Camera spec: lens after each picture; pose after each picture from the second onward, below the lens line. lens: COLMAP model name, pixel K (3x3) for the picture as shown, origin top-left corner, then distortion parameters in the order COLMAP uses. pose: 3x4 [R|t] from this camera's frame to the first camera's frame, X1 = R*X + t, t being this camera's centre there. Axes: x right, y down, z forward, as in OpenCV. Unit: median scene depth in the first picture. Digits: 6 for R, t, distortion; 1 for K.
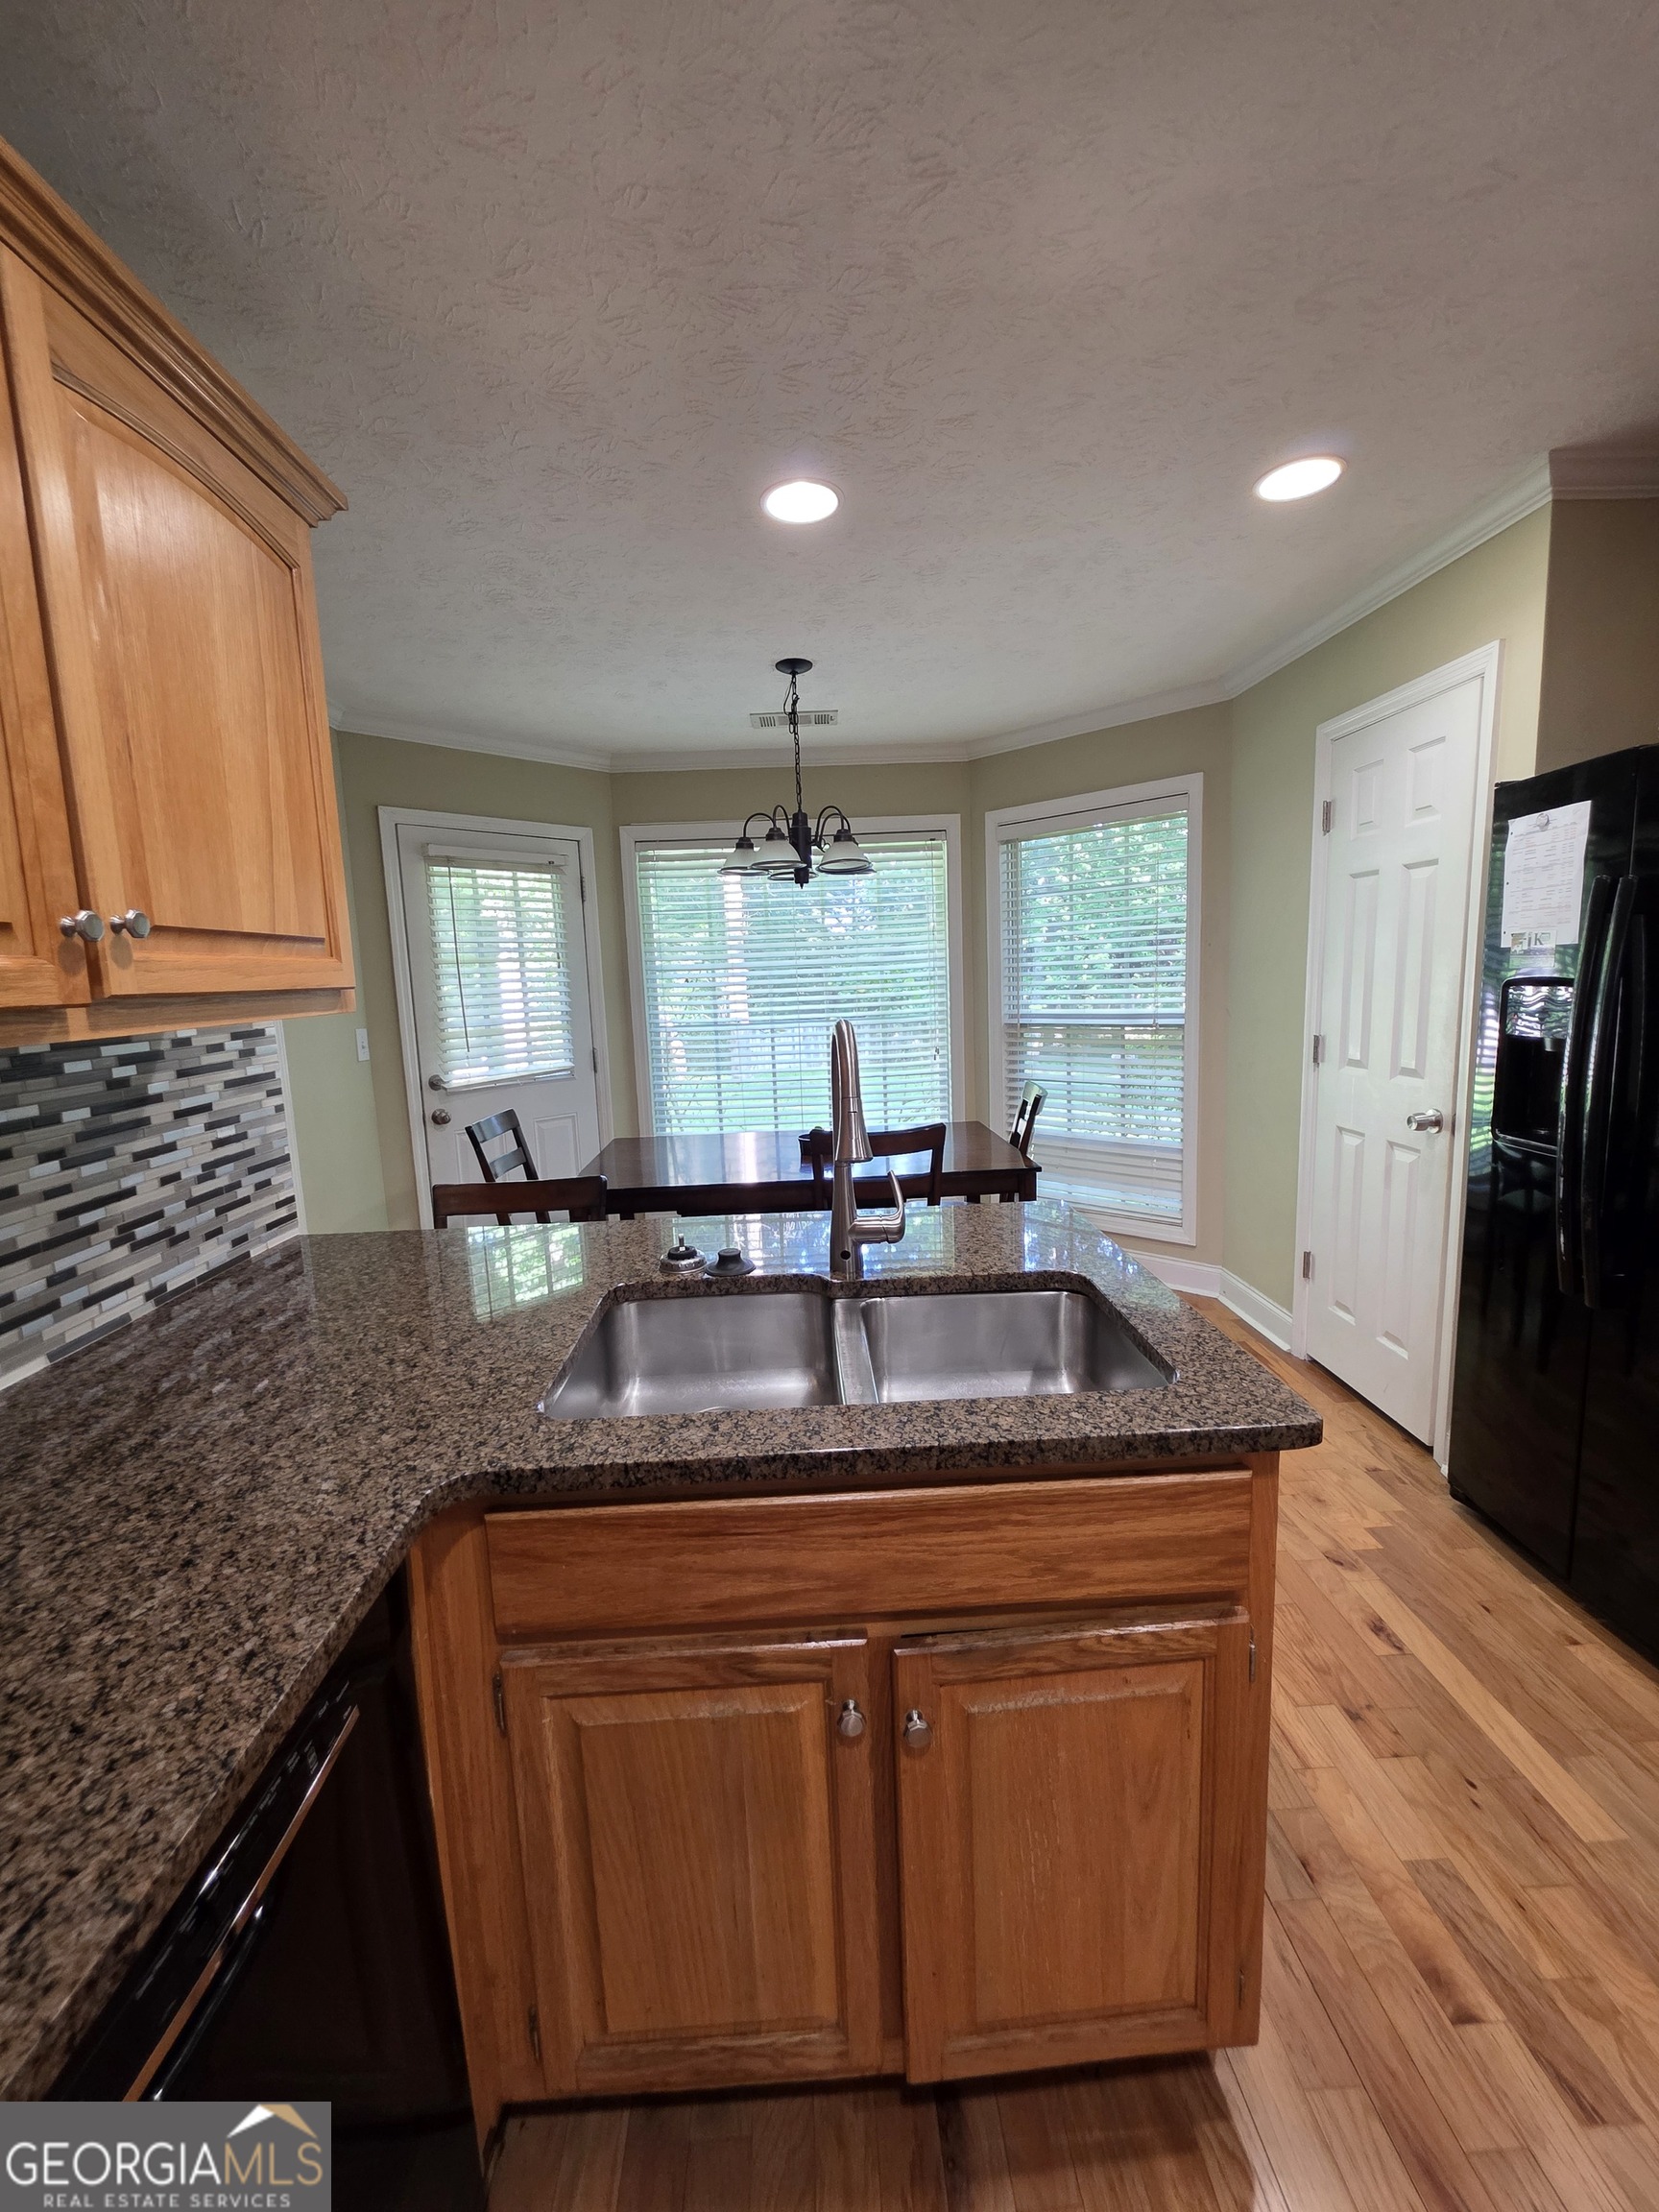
lens RADIAL K [[885.2, 0, 828.3], [0, 885.2, 1097.6], [0, 0, 1]] dist [-0.001111, 0.000616]
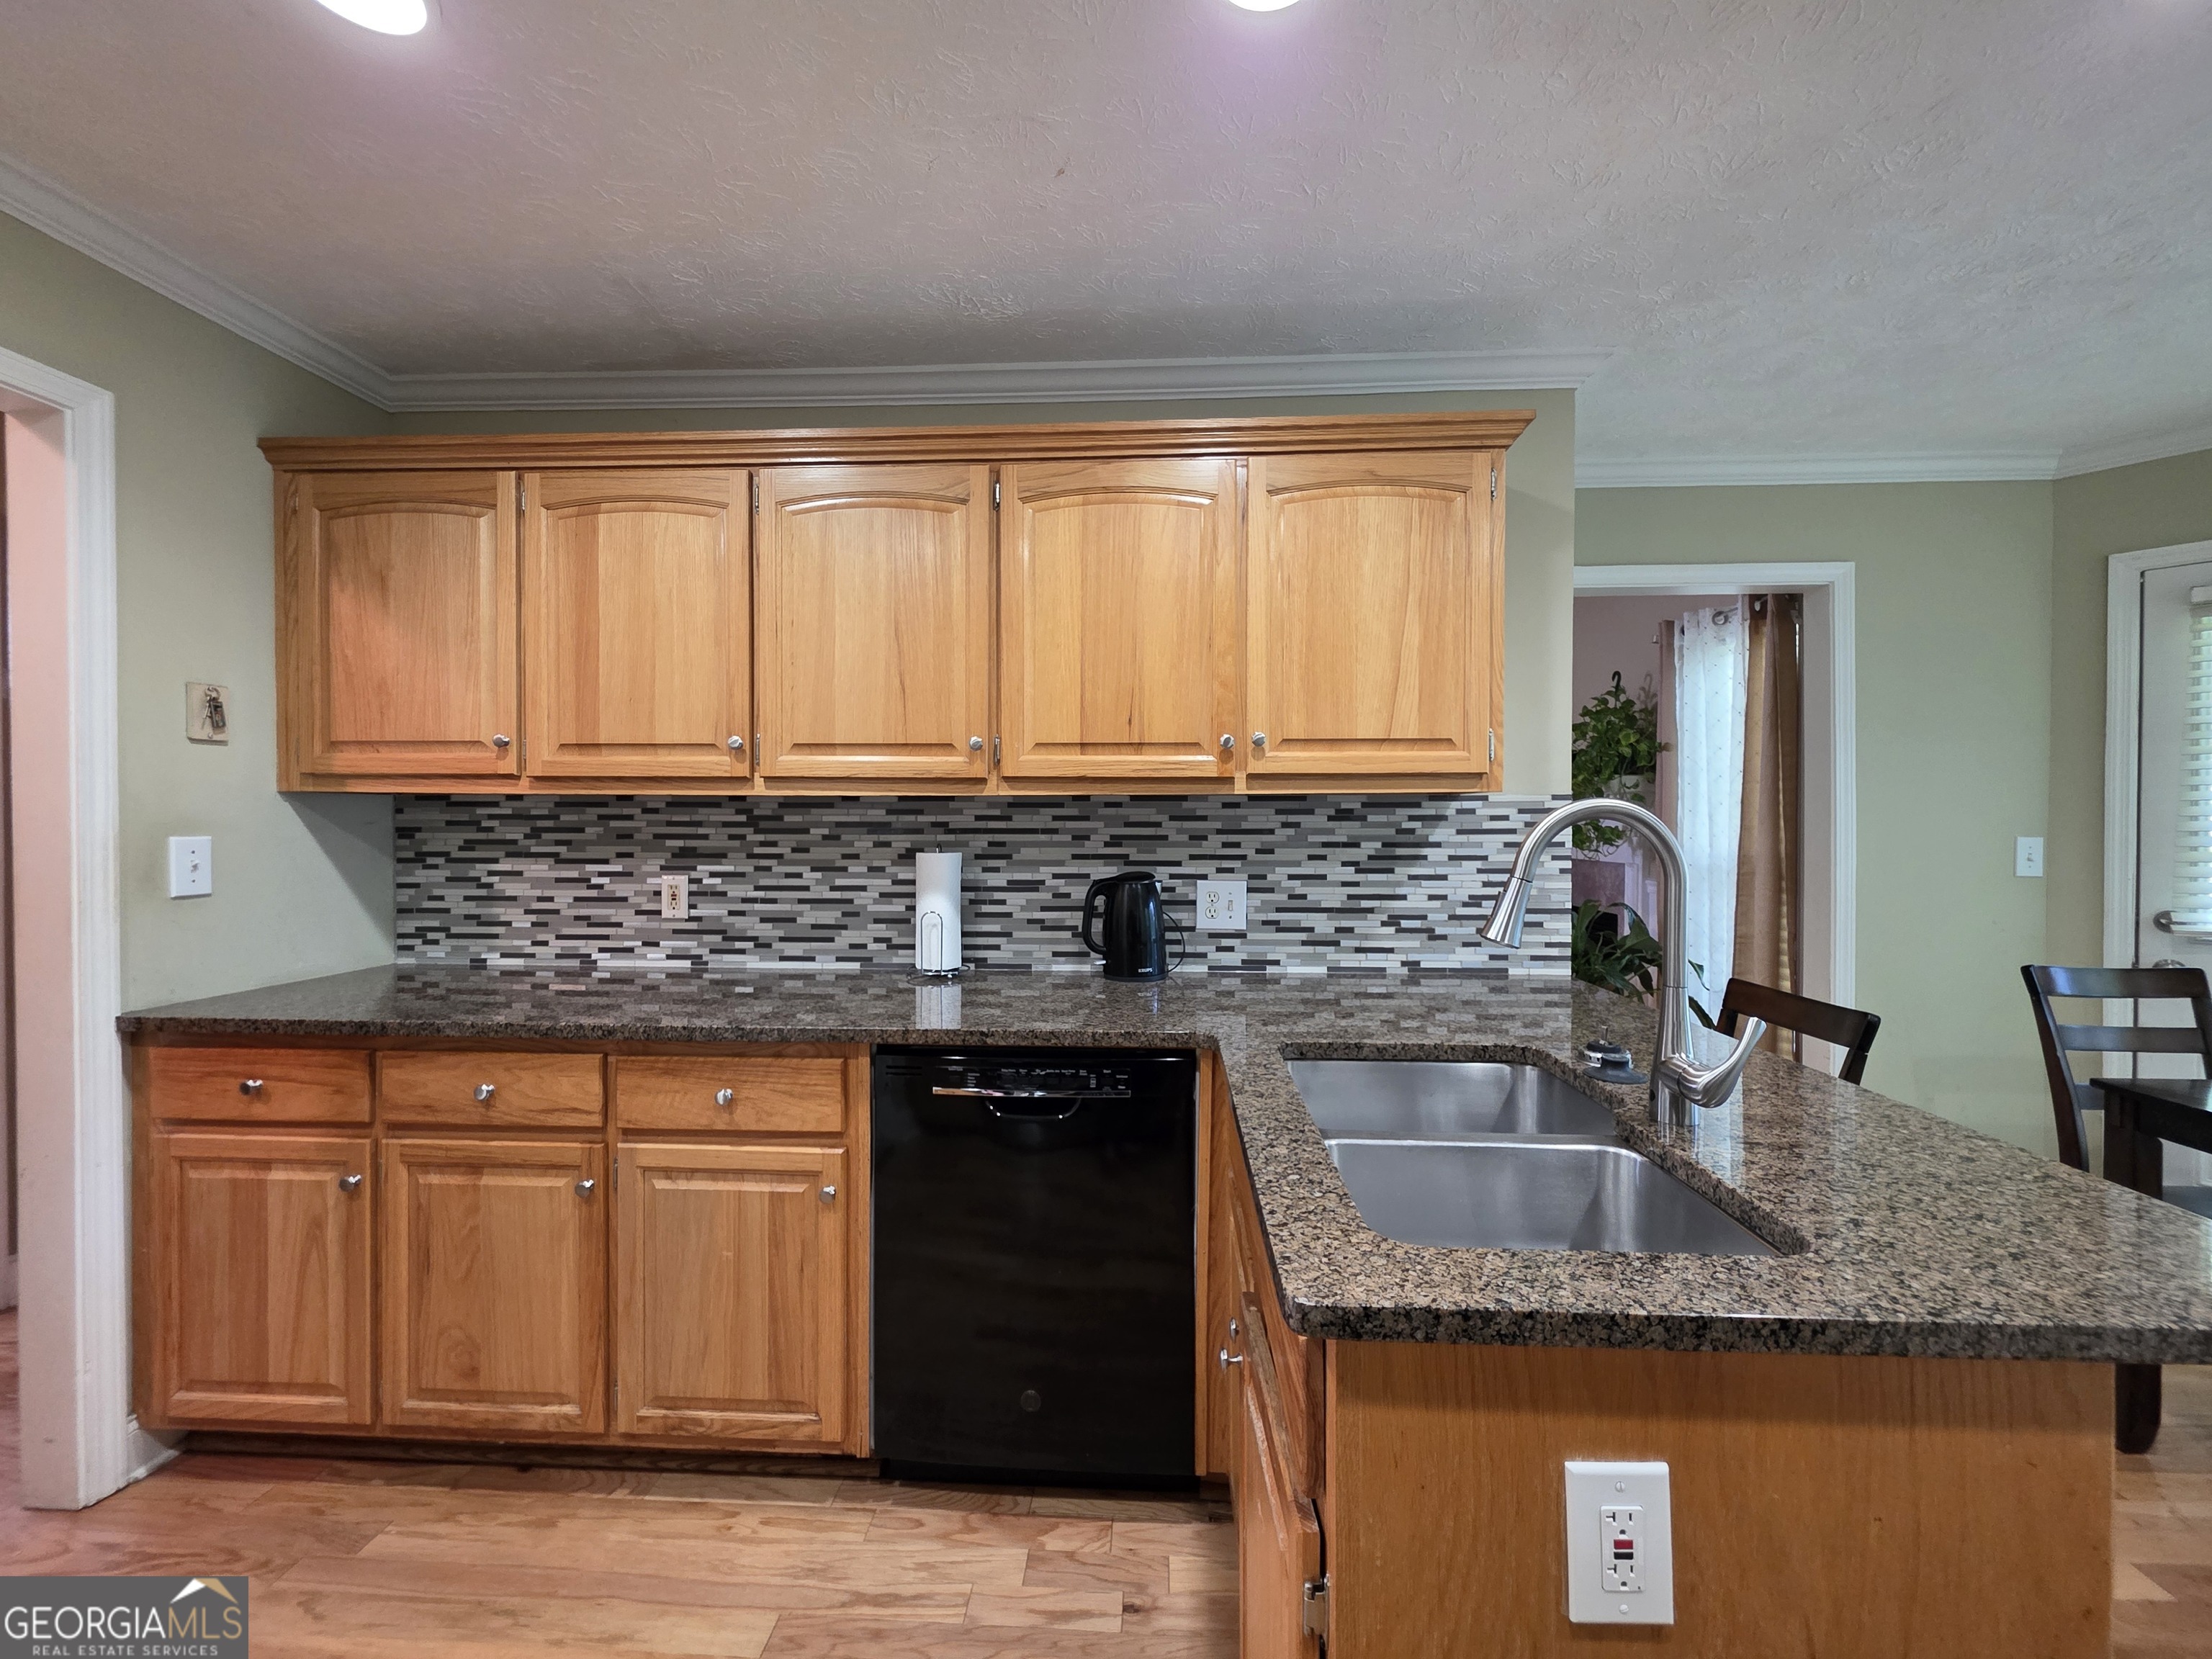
lens RADIAL K [[891.2, 0, 1109.1], [0, 891.2, 824.3], [0, 0, 1]] dist [0.000392, -0.000430]
pose [[-0.091789, 0.043270, -0.994838, 0.725949], [-0.137219, 0.988975, 0.055675, -0.036090], [0.986279, 0.141621, -0.084840, 0.464577]]
